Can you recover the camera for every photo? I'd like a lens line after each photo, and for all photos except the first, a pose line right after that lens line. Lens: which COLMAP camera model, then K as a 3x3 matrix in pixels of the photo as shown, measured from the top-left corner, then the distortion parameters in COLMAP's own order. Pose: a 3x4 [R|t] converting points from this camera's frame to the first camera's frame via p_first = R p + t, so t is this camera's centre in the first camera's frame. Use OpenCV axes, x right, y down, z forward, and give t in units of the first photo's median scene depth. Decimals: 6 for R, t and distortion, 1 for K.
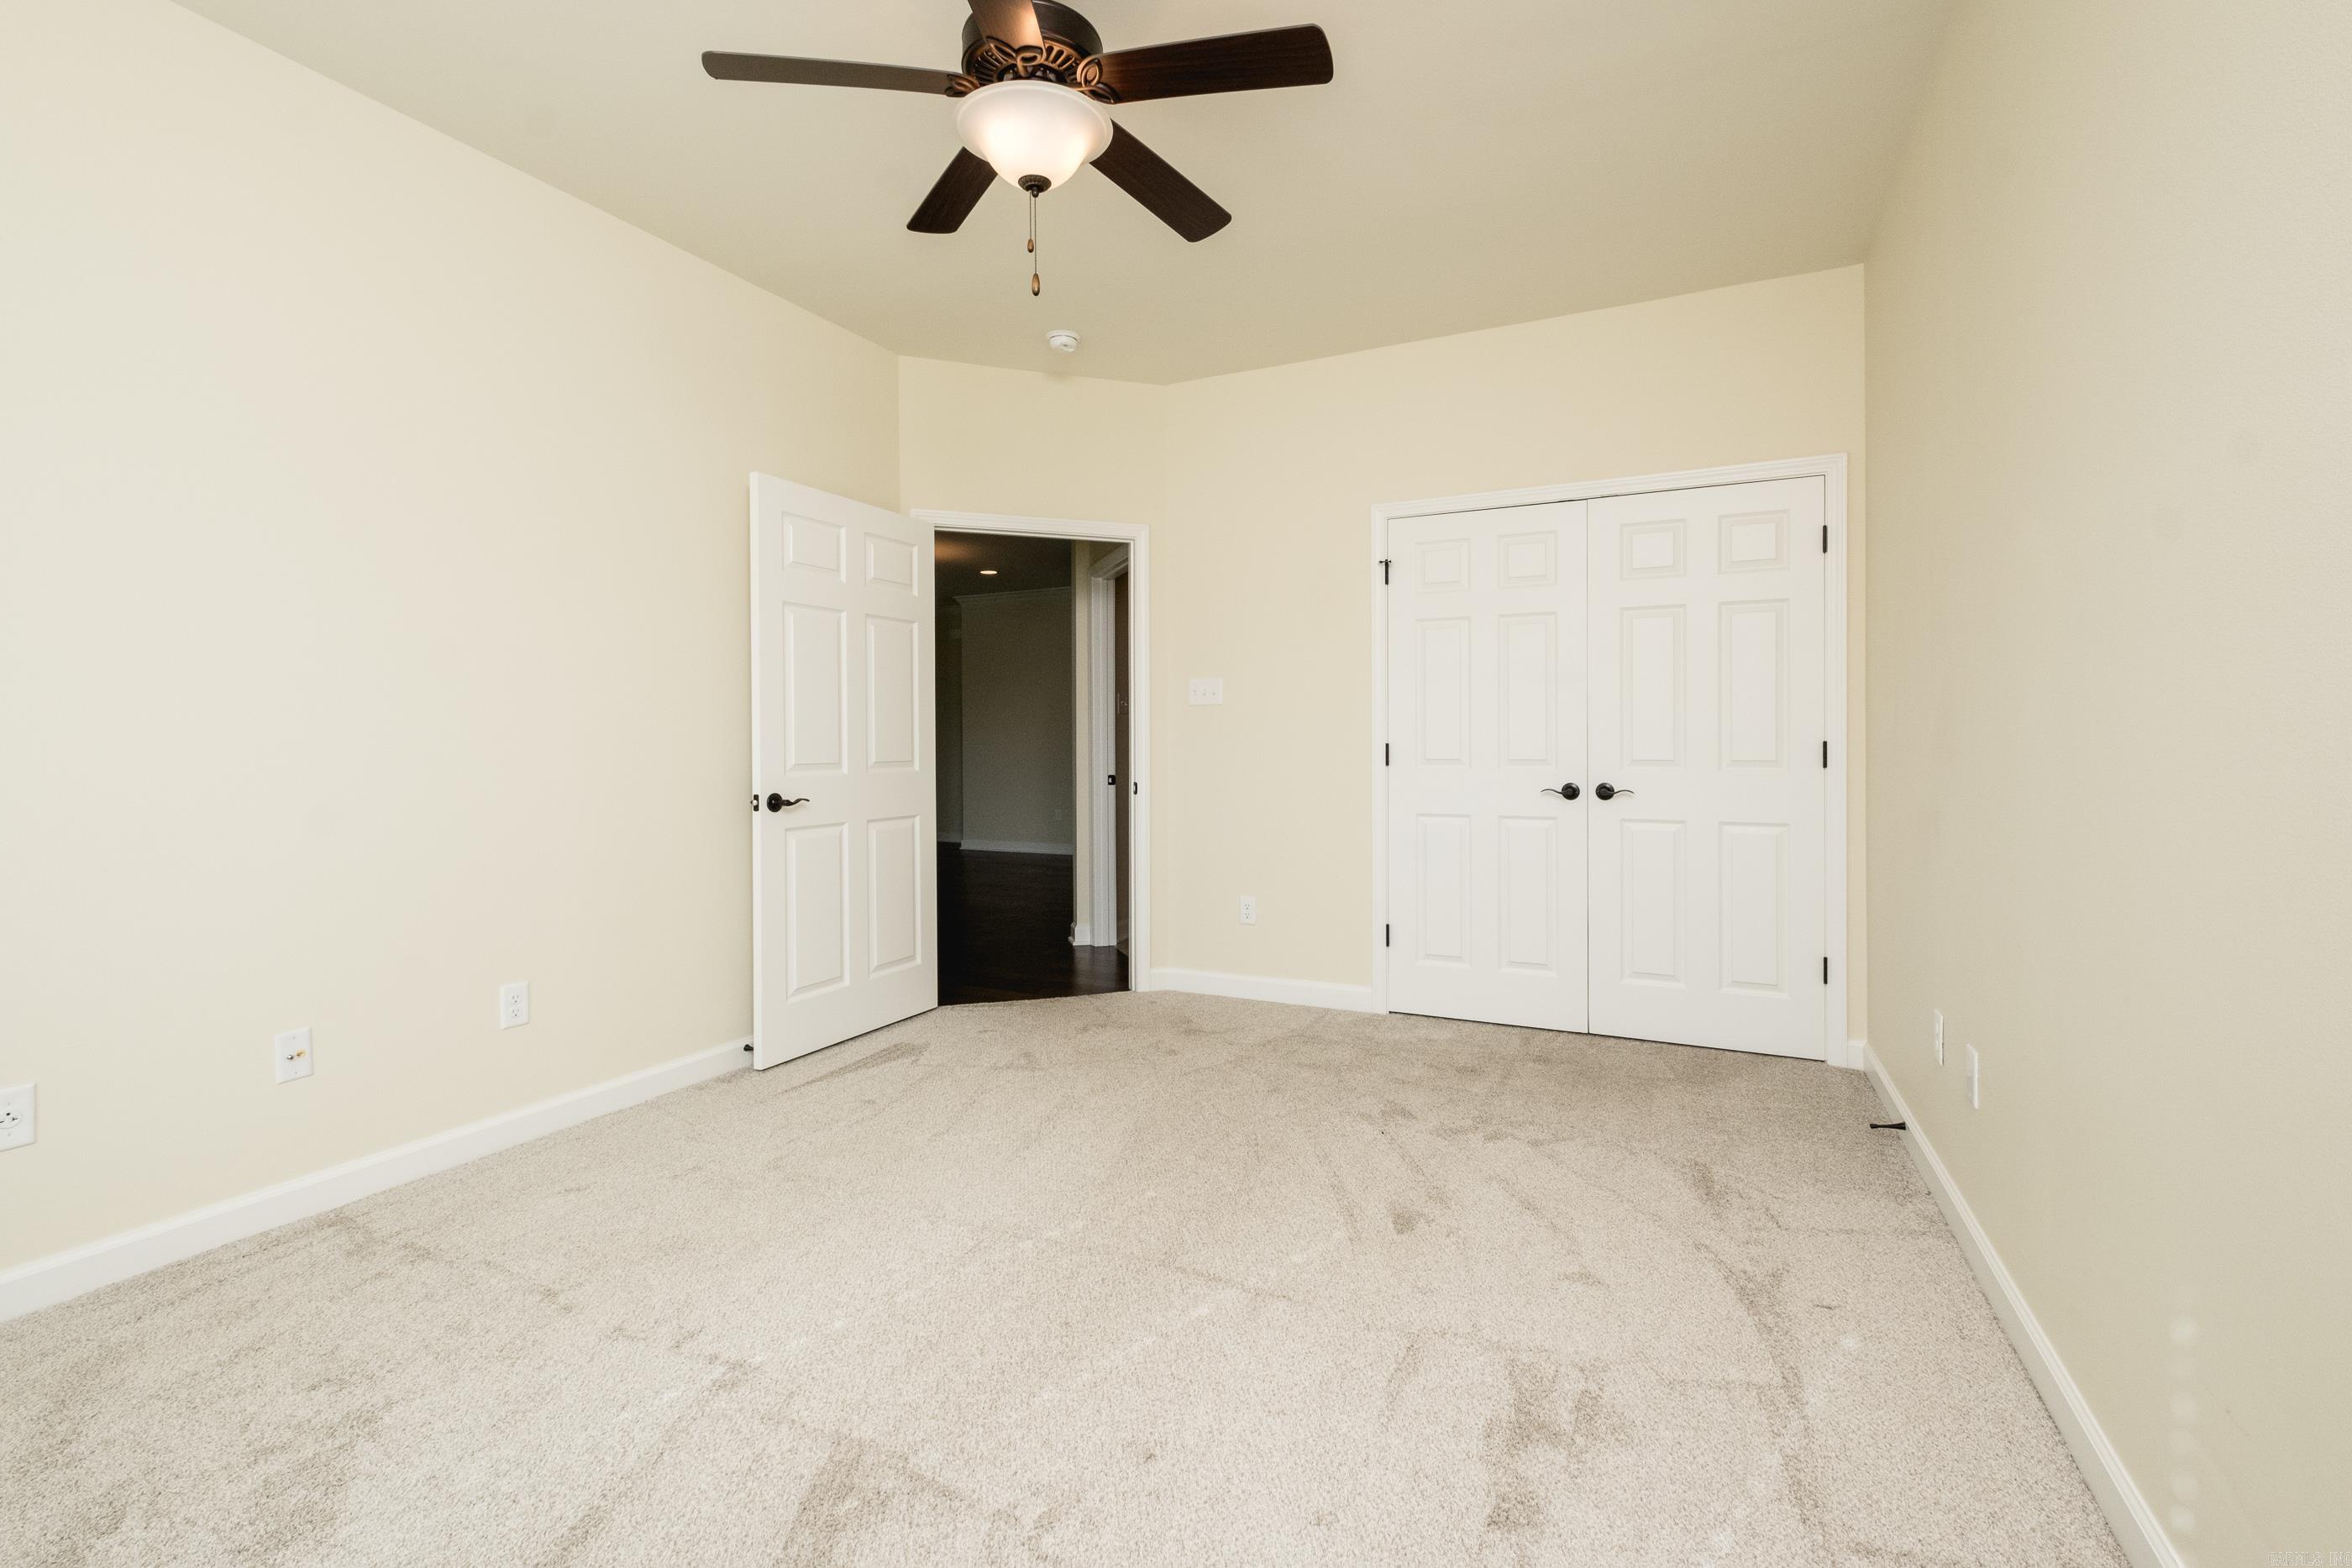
lens RADIAL K [[1040.8, 0, 1167.6], [0, 1040.8, 756.3], [0, 0, 1]] dist [0.001552, -0.000288]
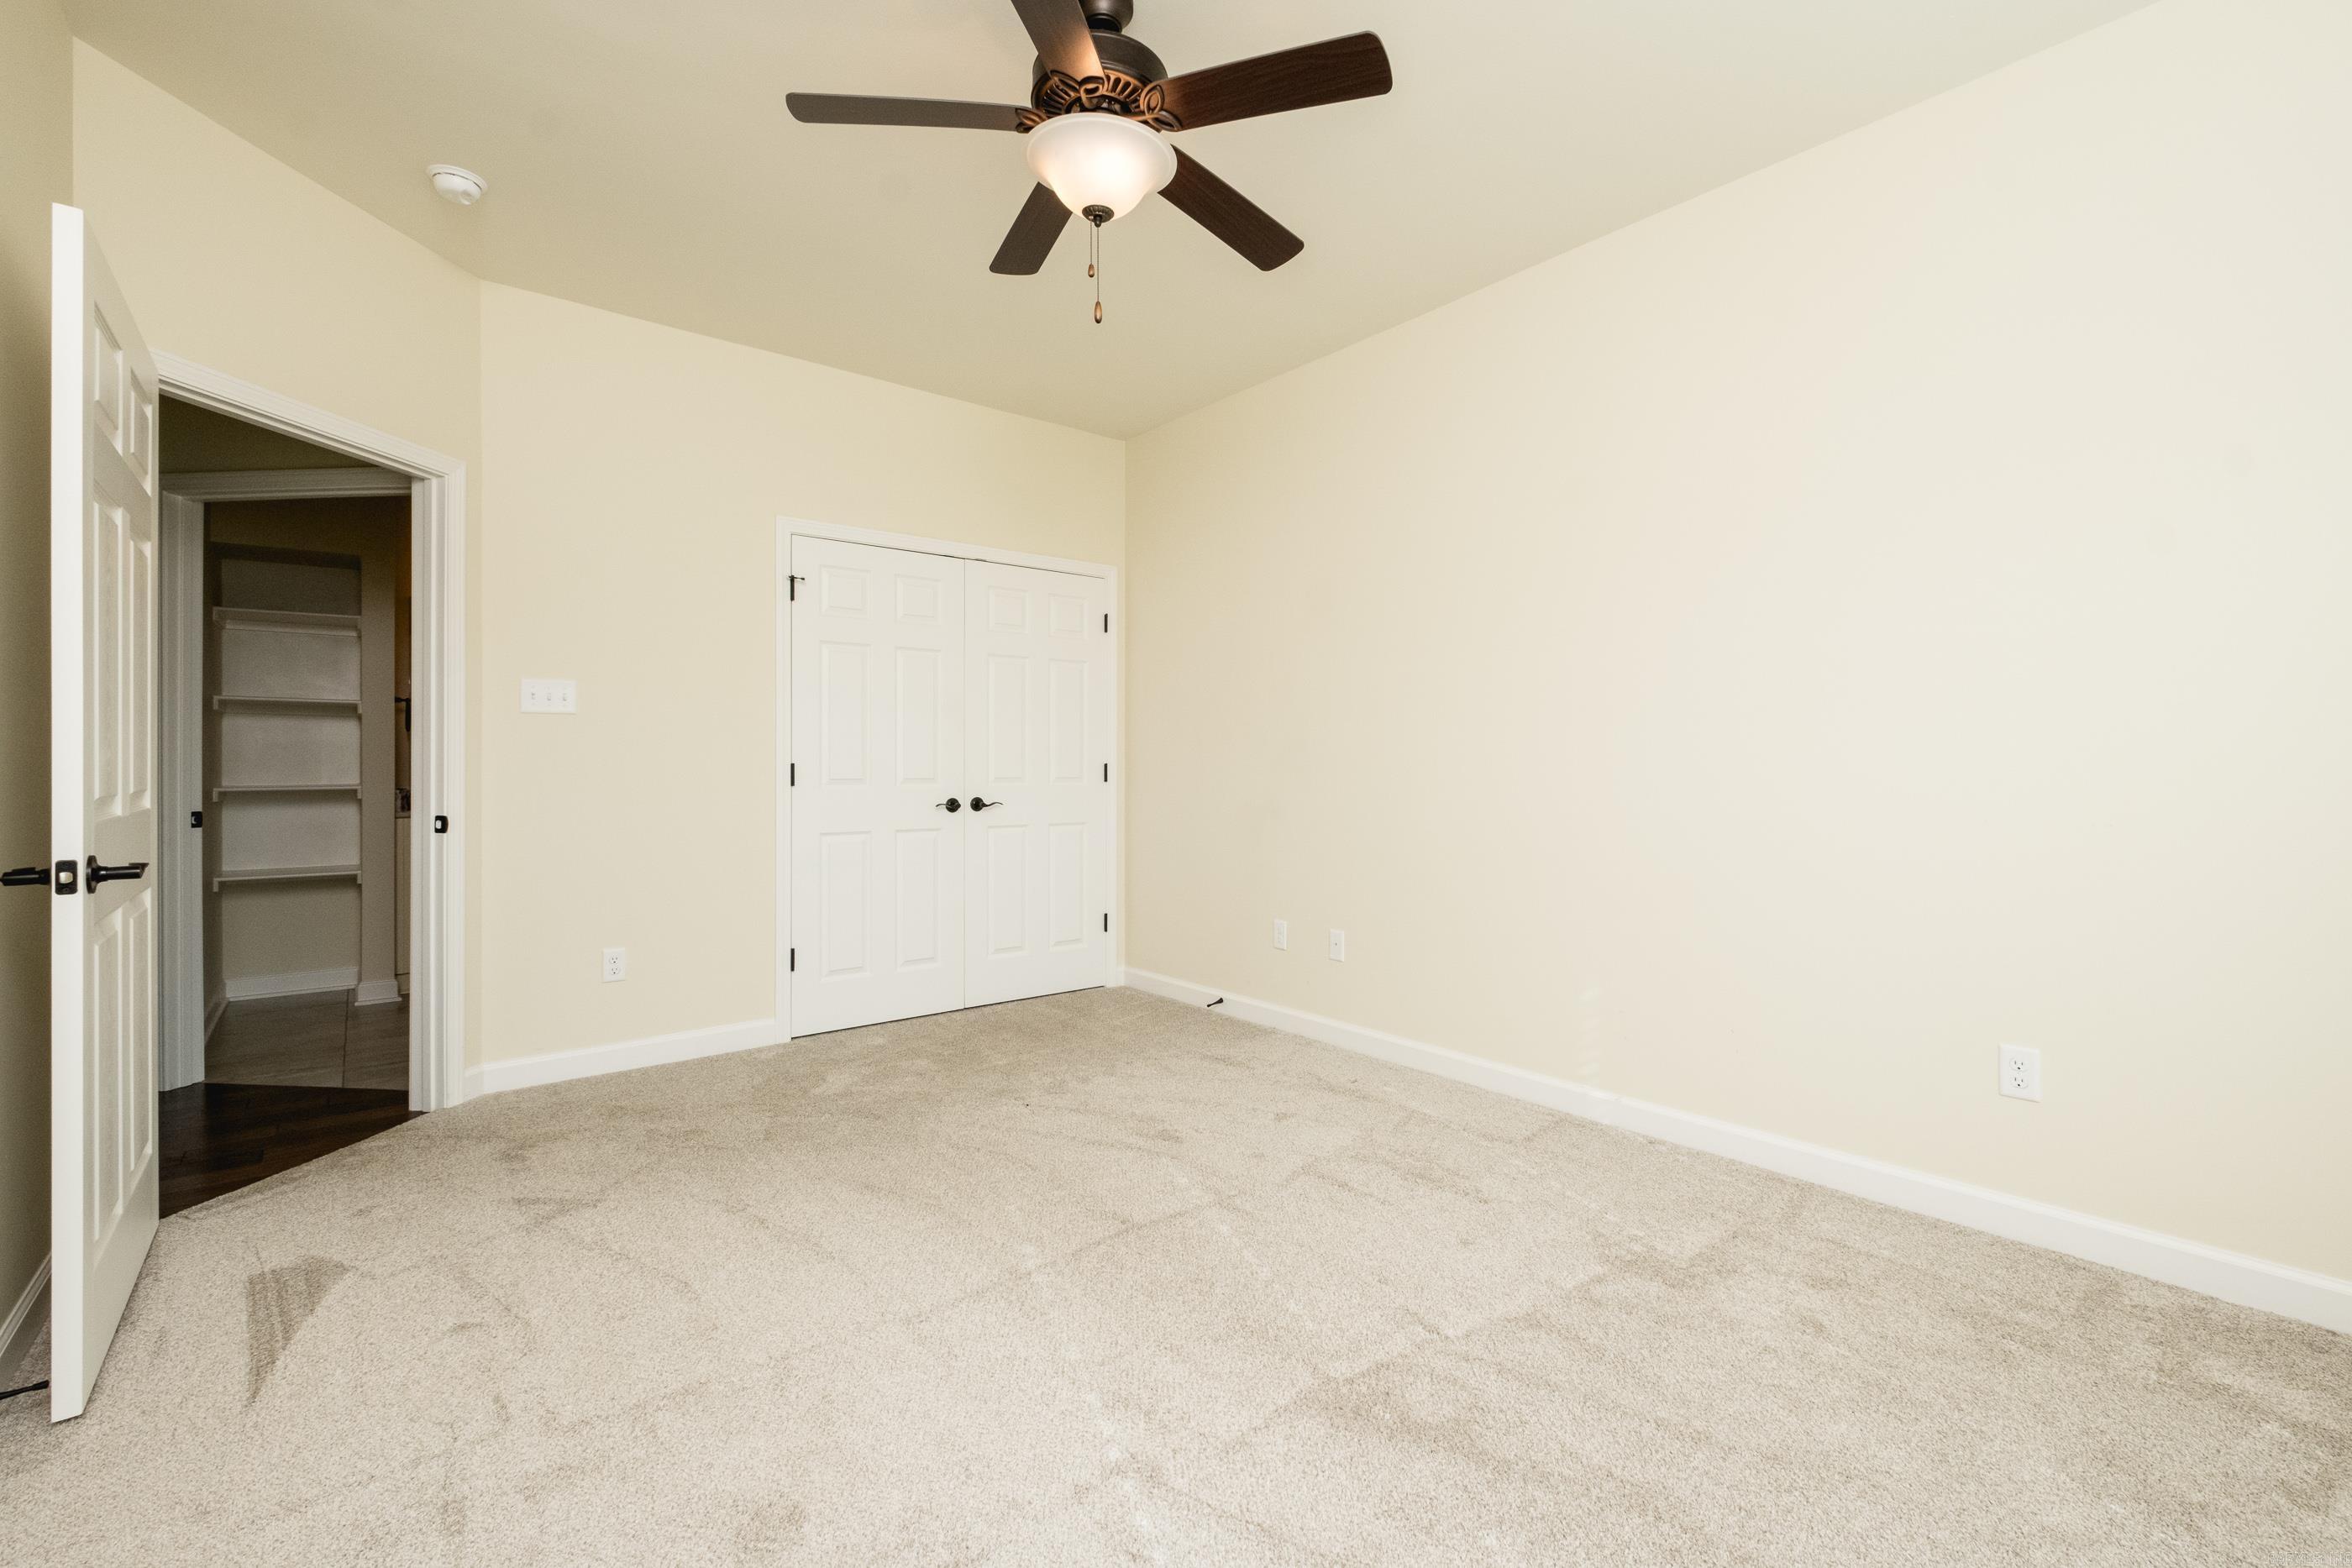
lens RADIAL K [[1048.9, 0, 1184.5], [0, 1048.9, 775.3], [0, 0, 1]] dist [0.002917, 0.000309]
pose [[0.396808, -0.005715, 0.917884, -0.659507], [0.009297, 0.999954, 0.002207, 0.000332], [-0.917855, 0.007657, 0.396843, 0.327555]]
